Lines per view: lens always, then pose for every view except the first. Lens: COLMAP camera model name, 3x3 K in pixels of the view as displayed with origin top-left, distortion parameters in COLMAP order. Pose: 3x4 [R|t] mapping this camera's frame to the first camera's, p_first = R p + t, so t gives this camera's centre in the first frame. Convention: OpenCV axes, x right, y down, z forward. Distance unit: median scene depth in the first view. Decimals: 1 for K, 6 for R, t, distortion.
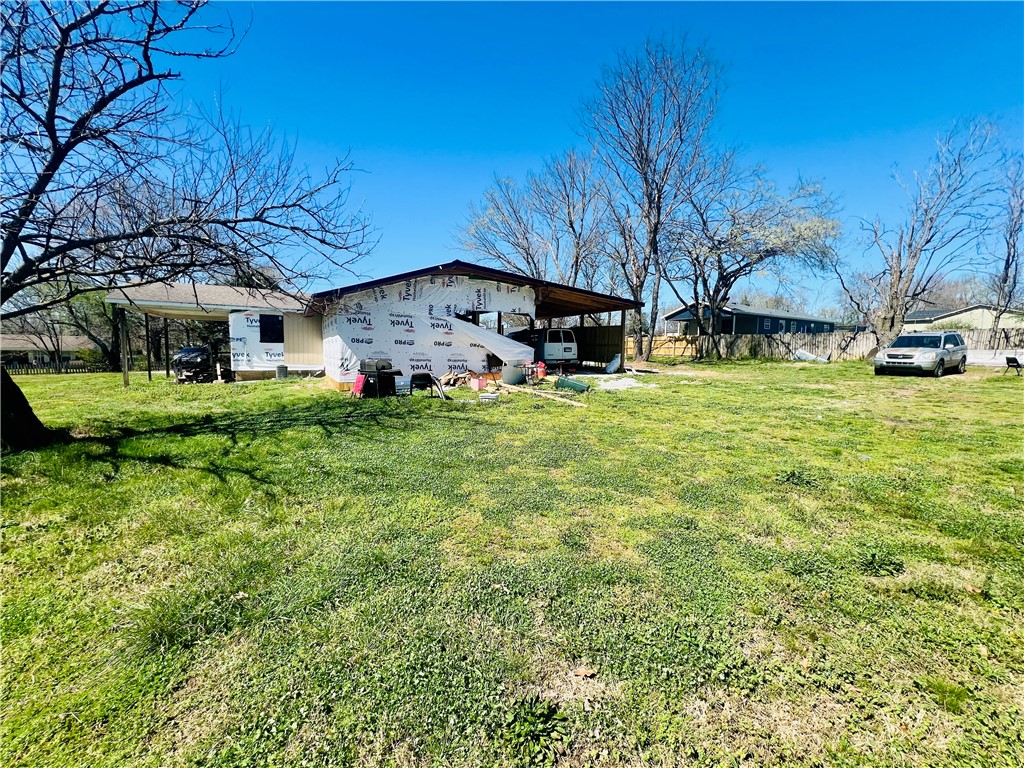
lens RADIAL K [[411.8, 0, 513.0], [0, 411.8, 388.0], [0, 0, 1]] dist [-0.000048, 0.000162]
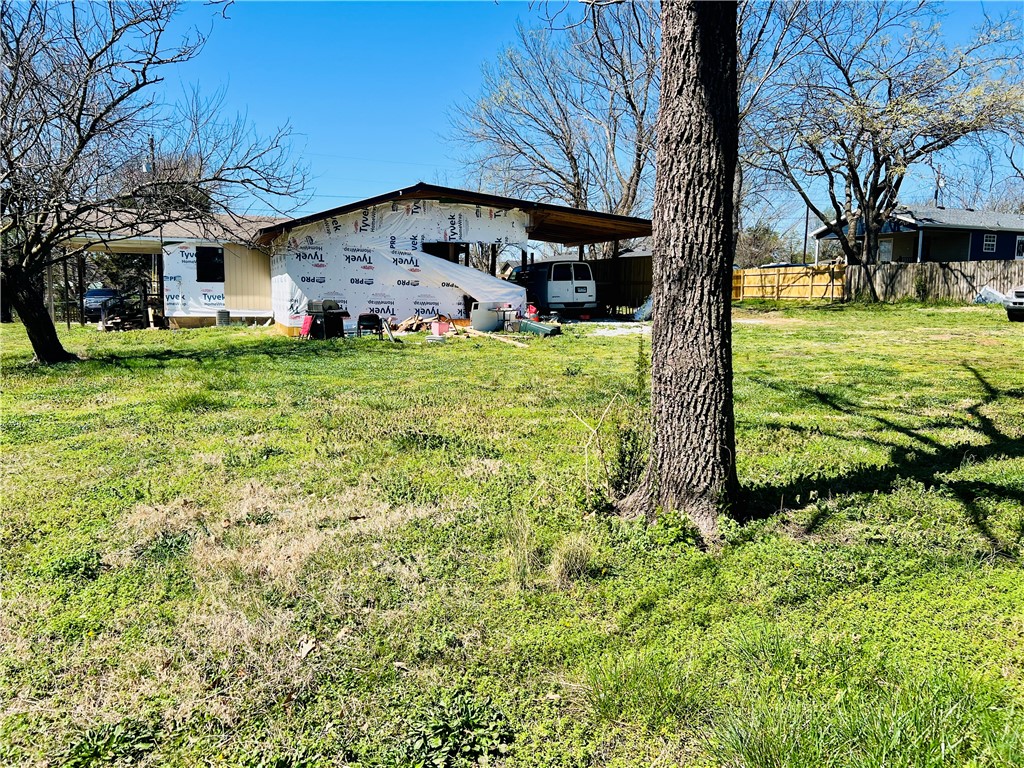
lens RADIAL K [[772.4, 0, 509.6], [0, 772.4, 392.1], [0, 0, 1]] dist [0.106640, -0.155394]
pose [[0.990048, 0.012224, -0.140201, 0.245844], [-0.007482, 0.999384, 0.034298, 0.056249], [0.140534, -0.032907, 0.989529, -0.513040]]
